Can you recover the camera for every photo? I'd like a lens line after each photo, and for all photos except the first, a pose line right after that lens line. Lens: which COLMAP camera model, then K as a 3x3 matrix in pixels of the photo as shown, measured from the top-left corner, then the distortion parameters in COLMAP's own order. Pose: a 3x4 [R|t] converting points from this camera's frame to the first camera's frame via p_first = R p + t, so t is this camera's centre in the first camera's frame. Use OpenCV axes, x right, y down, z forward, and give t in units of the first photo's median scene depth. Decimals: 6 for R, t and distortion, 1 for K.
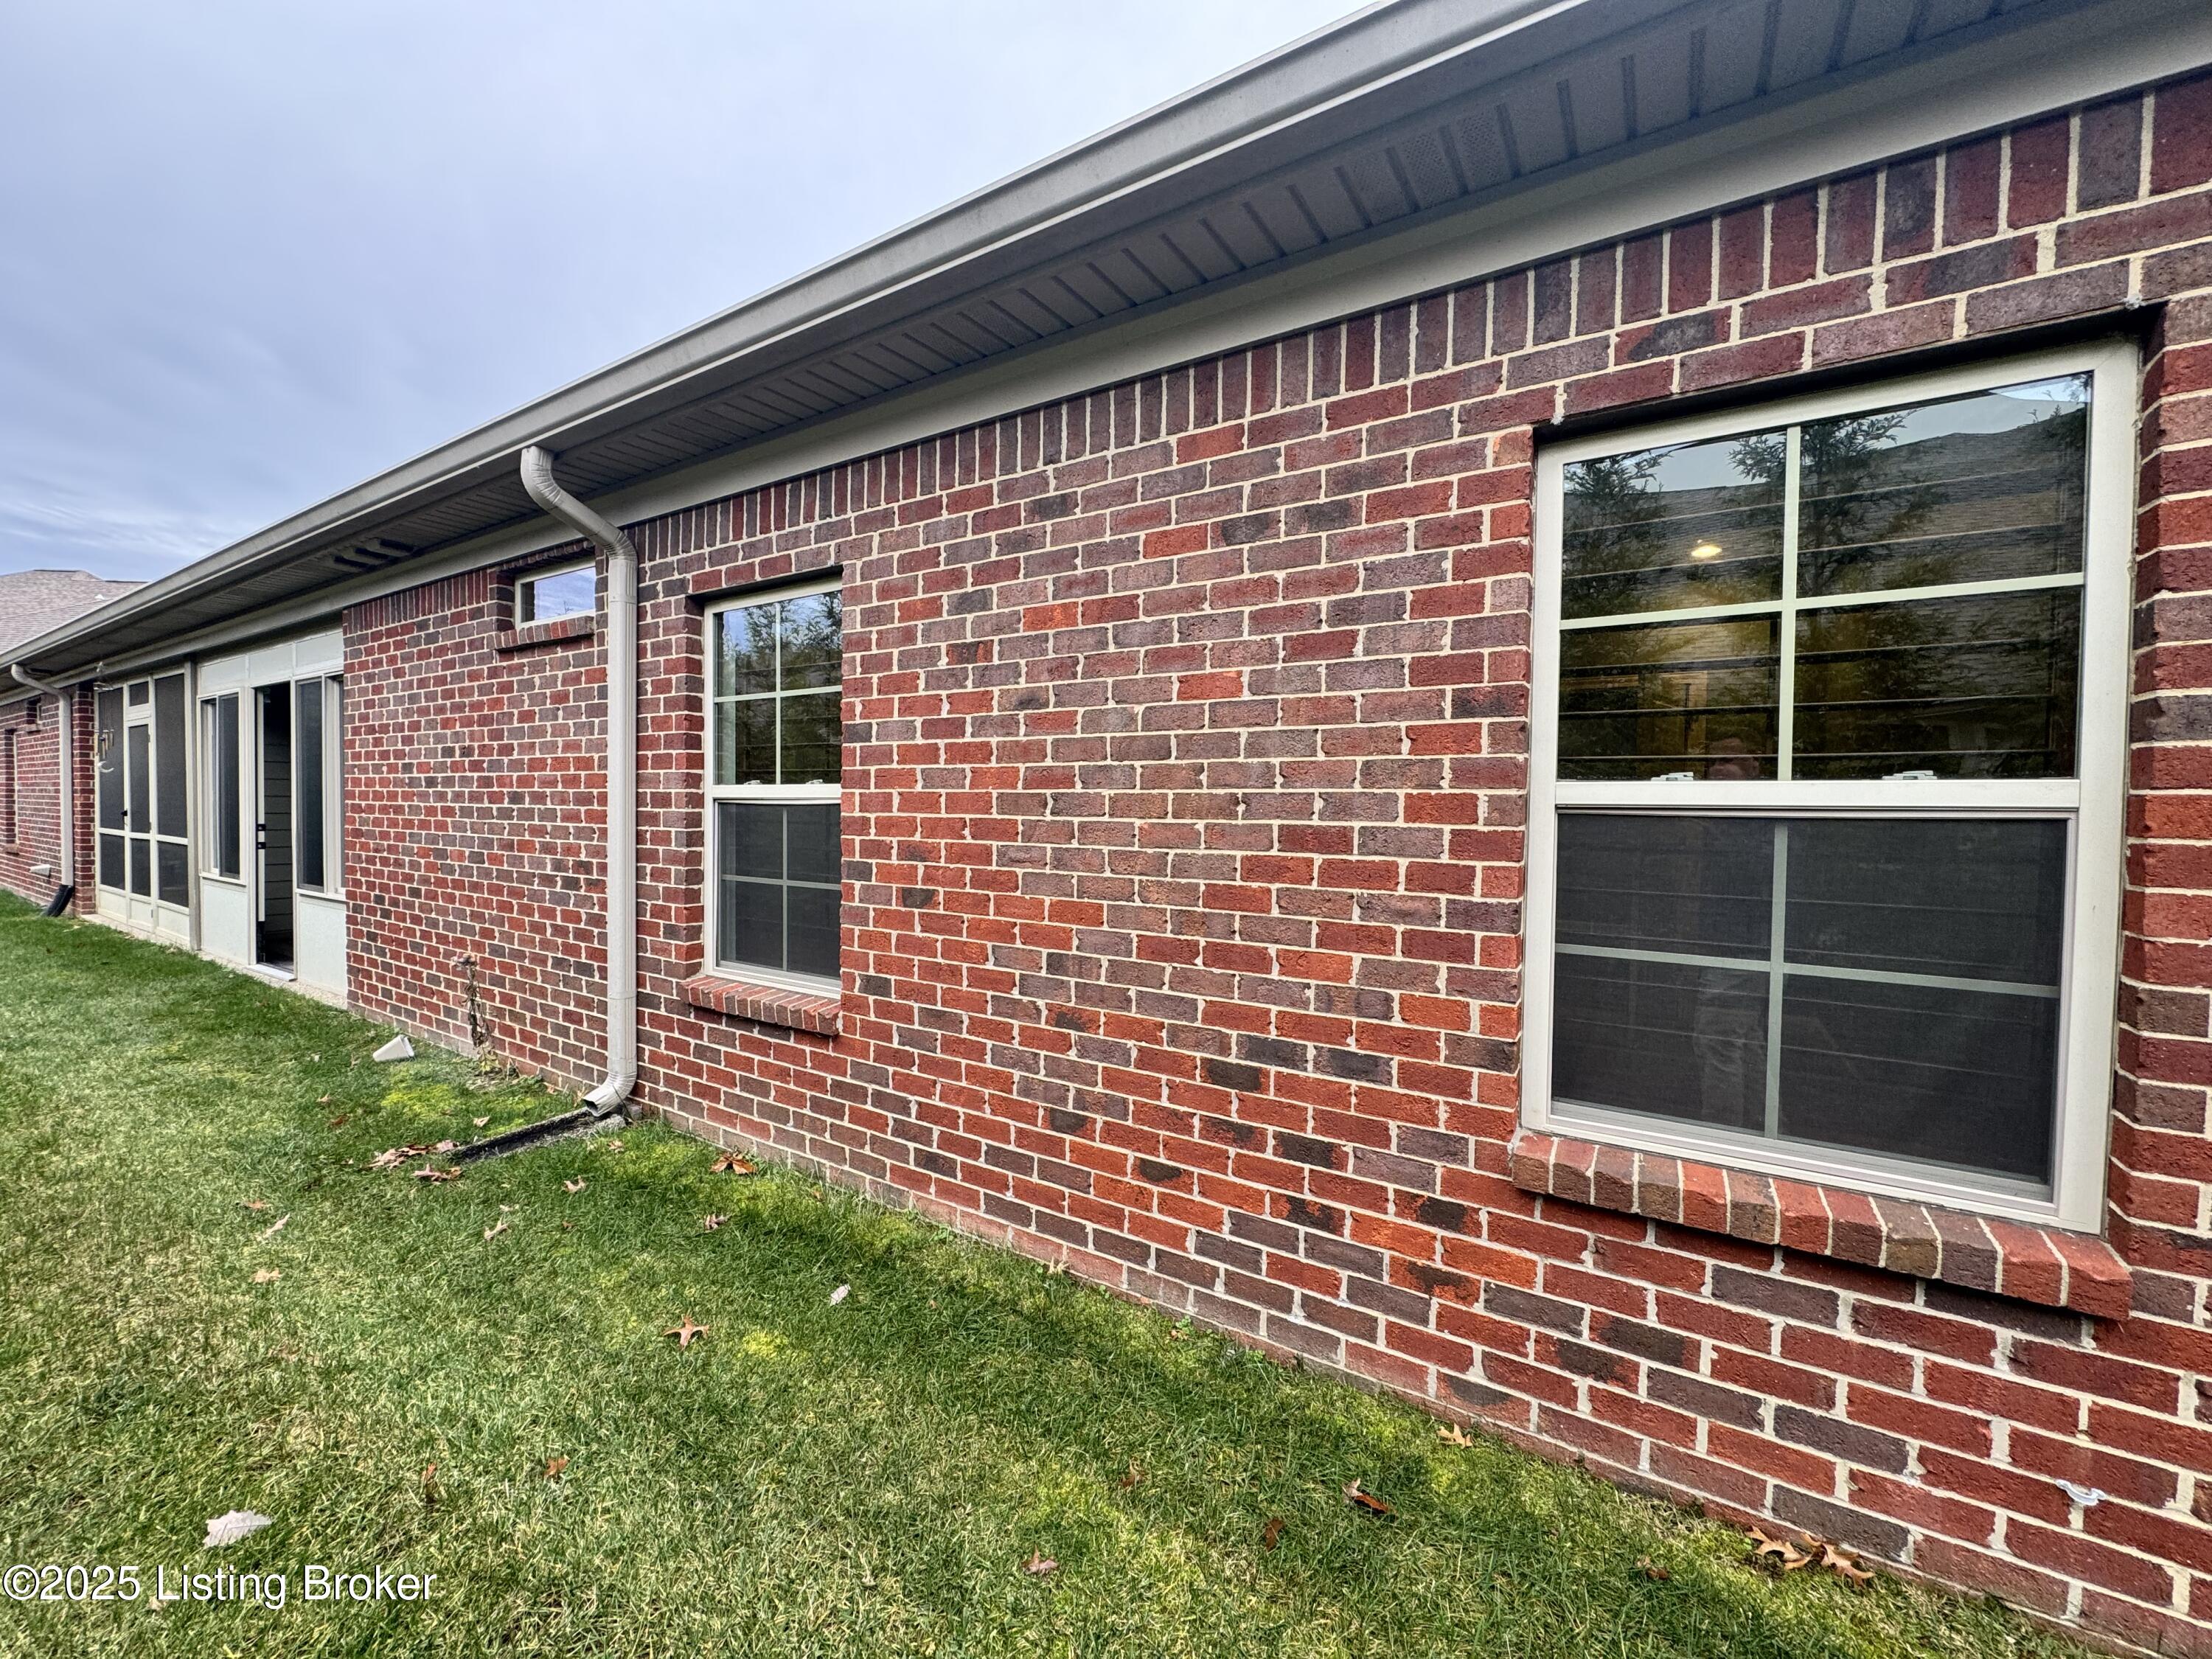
lens RADIAL K [[894.6, 0, 1106.0], [0, 894.6, 829.5], [0, 0, 1]] dist [-0.000817, 0.000746]
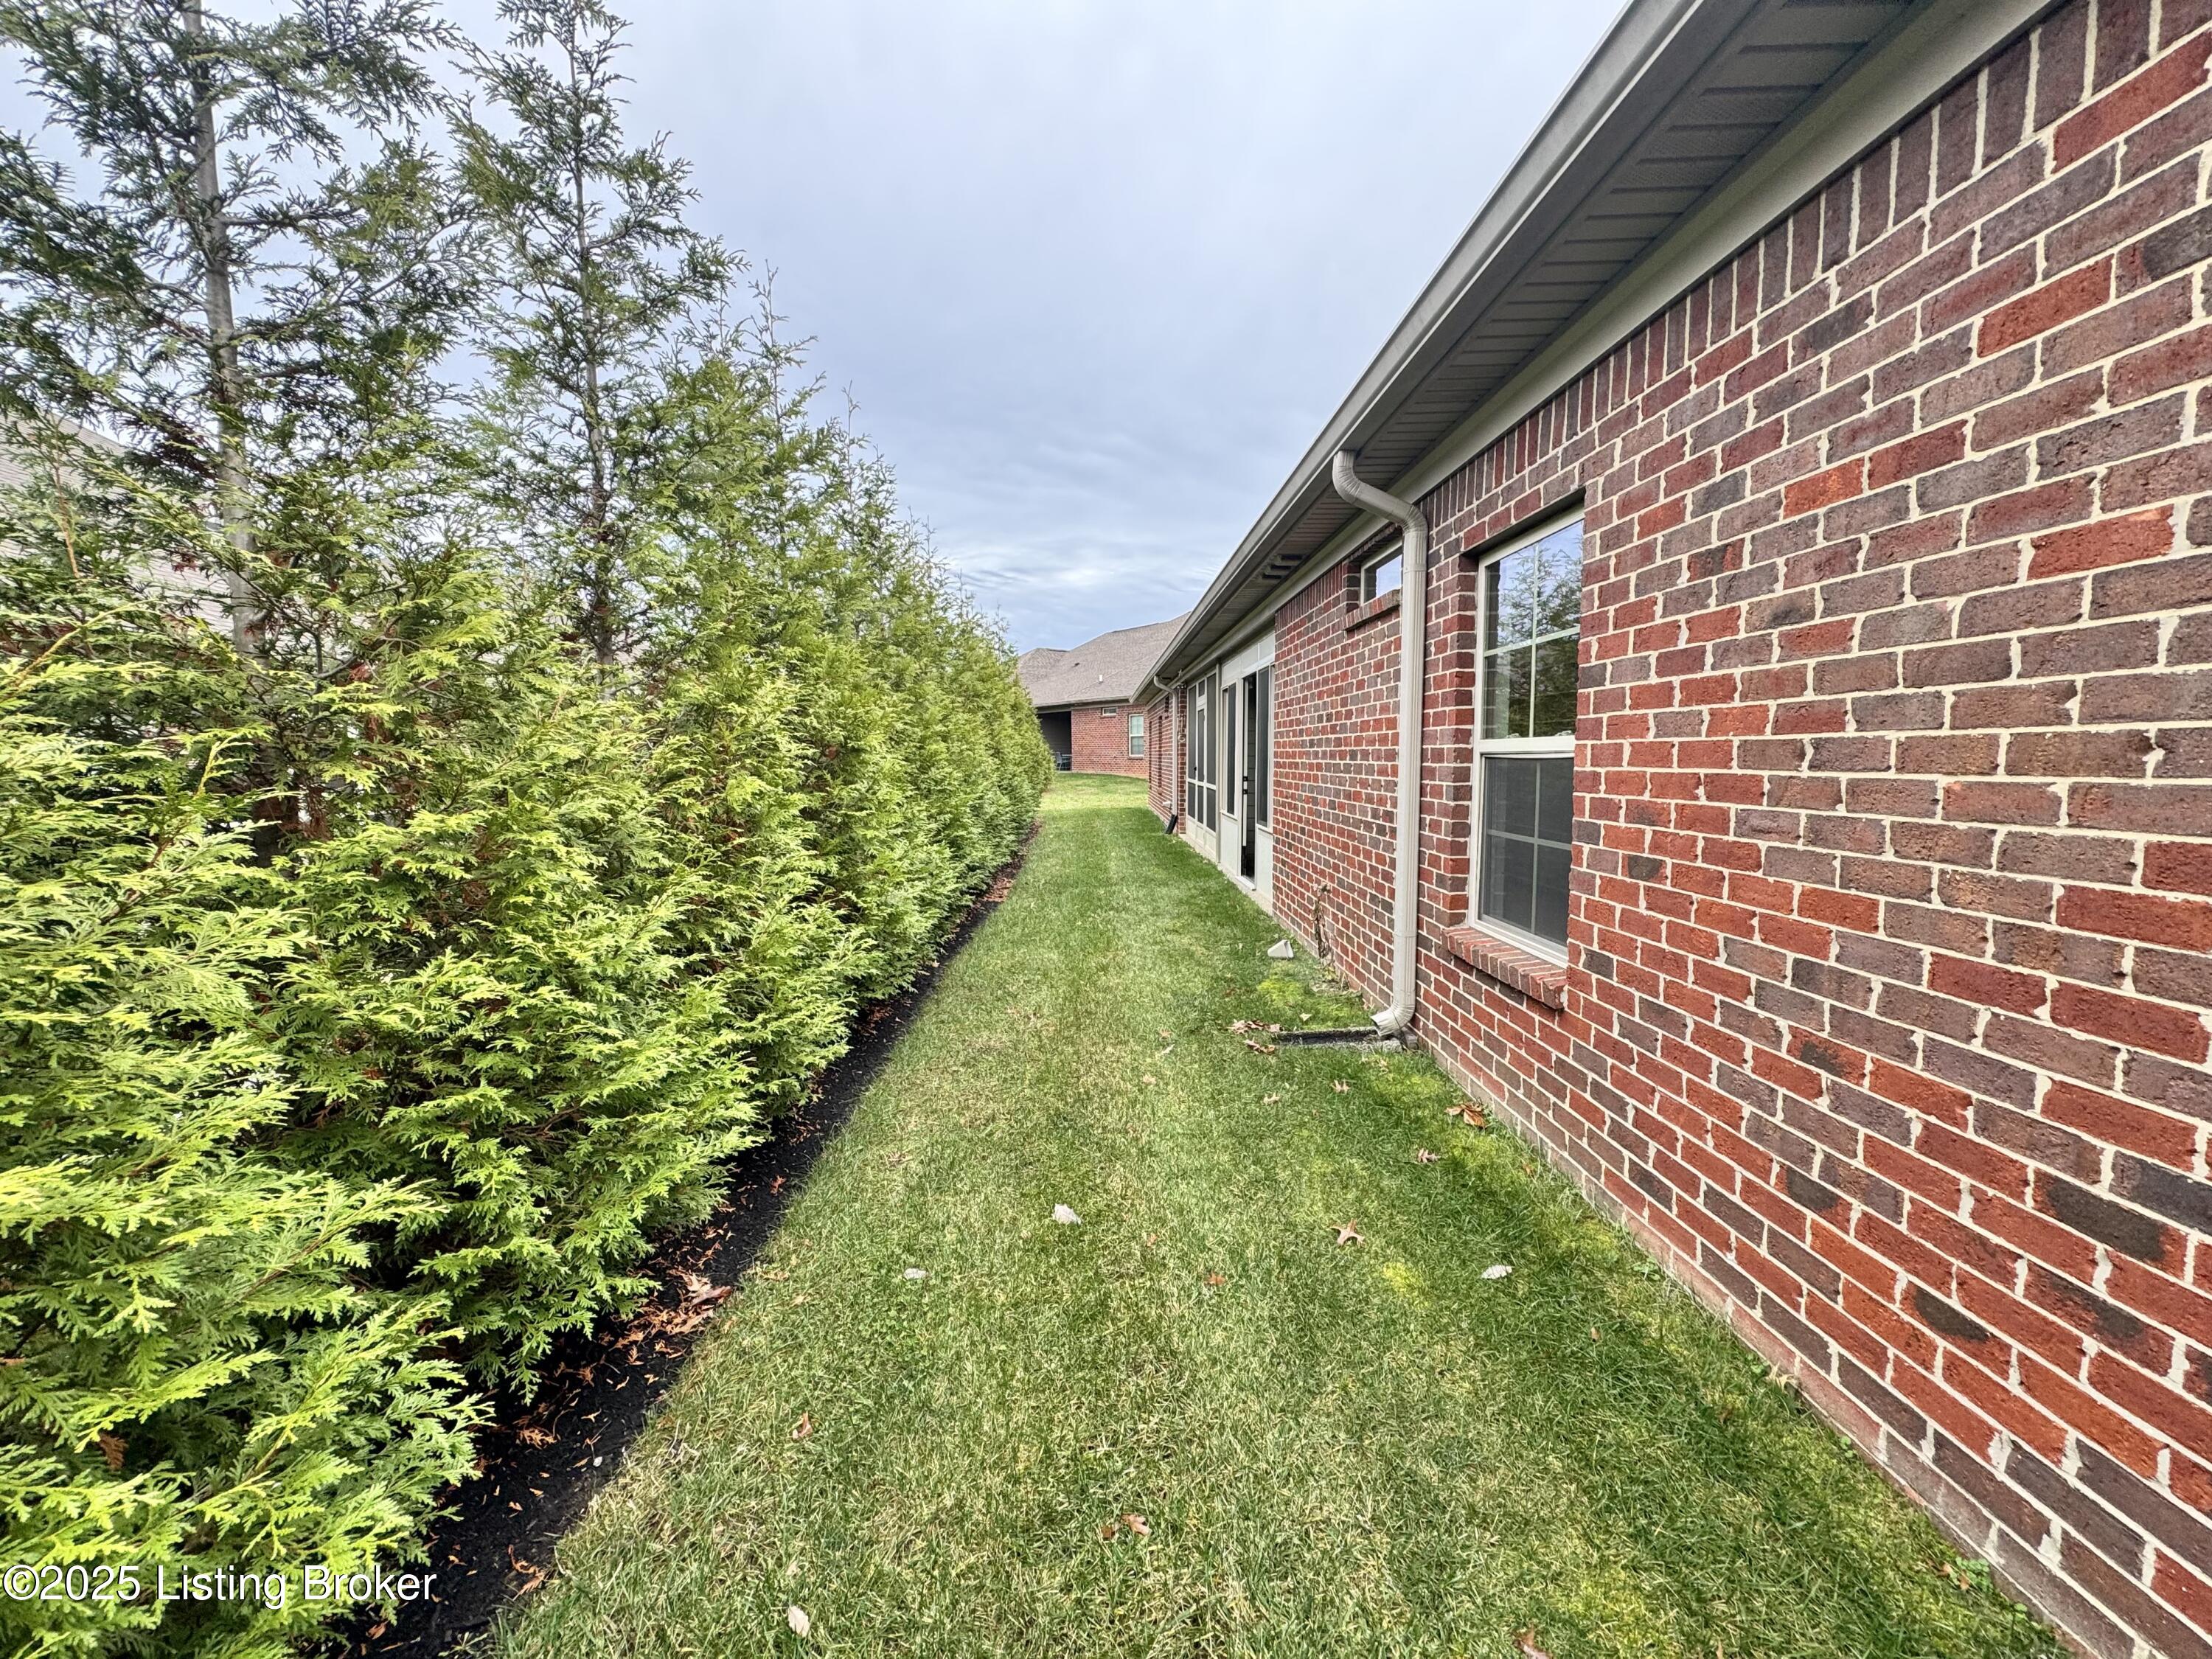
lens RADIAL K [[894.6, 0, 1106.0], [0, 894.6, 829.5], [0, 0, 1]] dist [-0.000817, 0.000746]
pose [[0.538651, 0.054140, -0.840788, 0.232313], [-0.009735, 0.998267, 0.058044, -0.004121], [0.842473, -0.023080, 0.538244, 0.128814]]
